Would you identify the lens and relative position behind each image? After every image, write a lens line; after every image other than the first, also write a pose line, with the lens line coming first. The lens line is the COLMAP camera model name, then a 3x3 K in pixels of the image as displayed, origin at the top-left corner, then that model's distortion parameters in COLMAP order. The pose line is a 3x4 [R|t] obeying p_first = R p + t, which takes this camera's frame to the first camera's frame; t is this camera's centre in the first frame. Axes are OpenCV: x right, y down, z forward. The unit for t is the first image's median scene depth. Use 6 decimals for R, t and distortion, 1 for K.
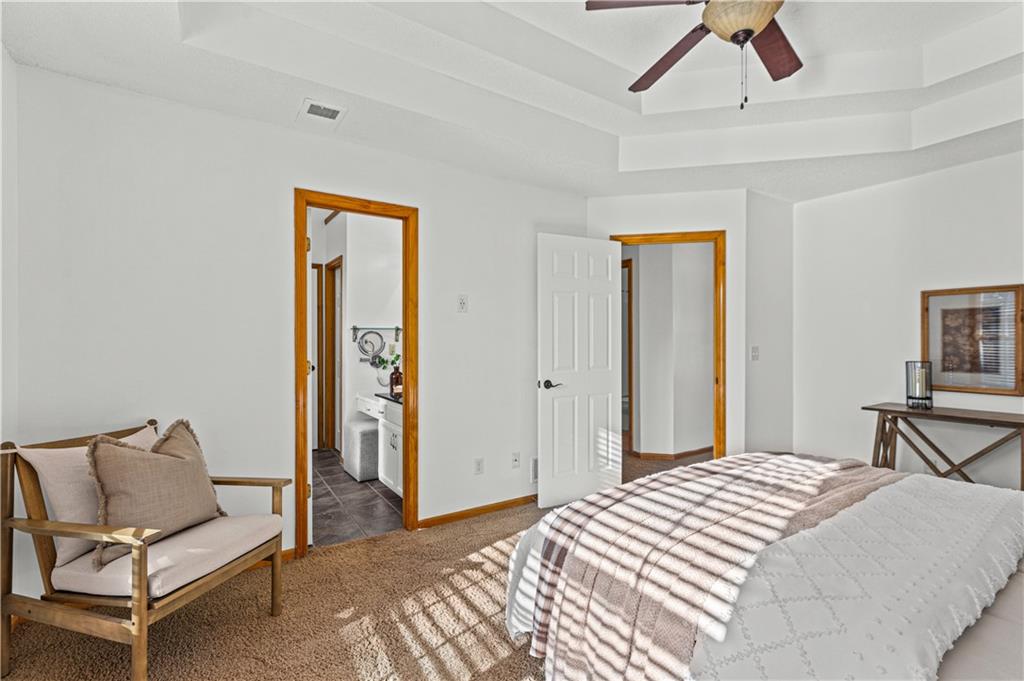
lens RADIAL K [[467.6, 0, 511.4], [0, 467.6, 341.1], [0, 0, 1]] dist [0.000032, 0.000575]
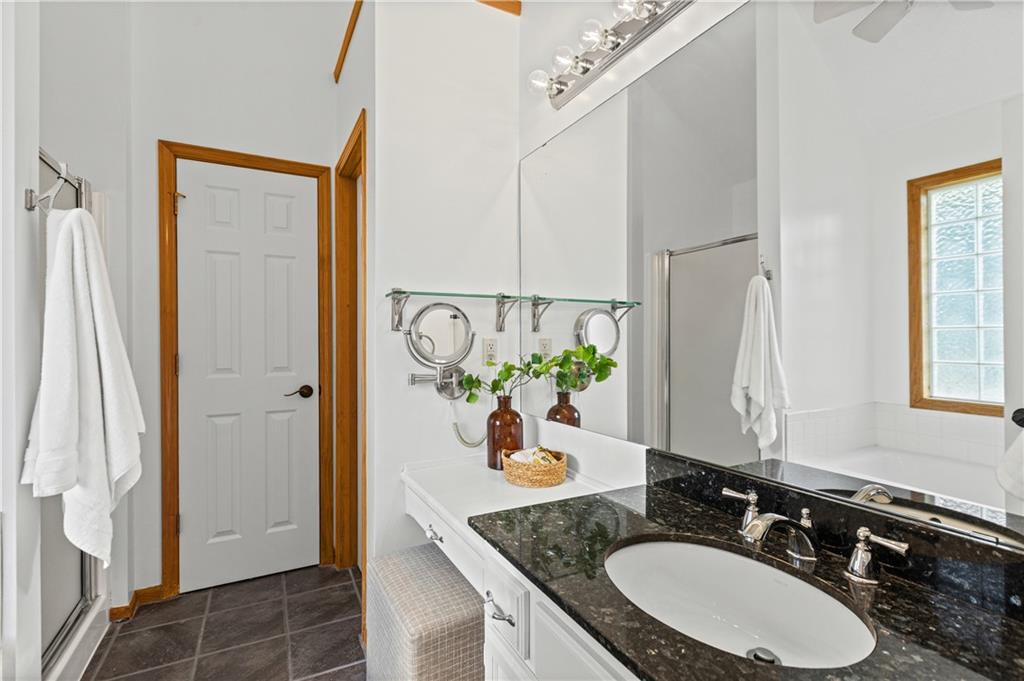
lens RADIAL K [[467.6, 0, 513.1], [0, 467.6, 341.2], [0, 0, 1]] dist [0.000032, 0.000575]
pose [[0.996573, -0.000365, -0.082720, -0.207309], [0.000165, 0.999997, -0.002427, 0.010501], [0.082721, 0.002405, 0.996570, 0.622400]]
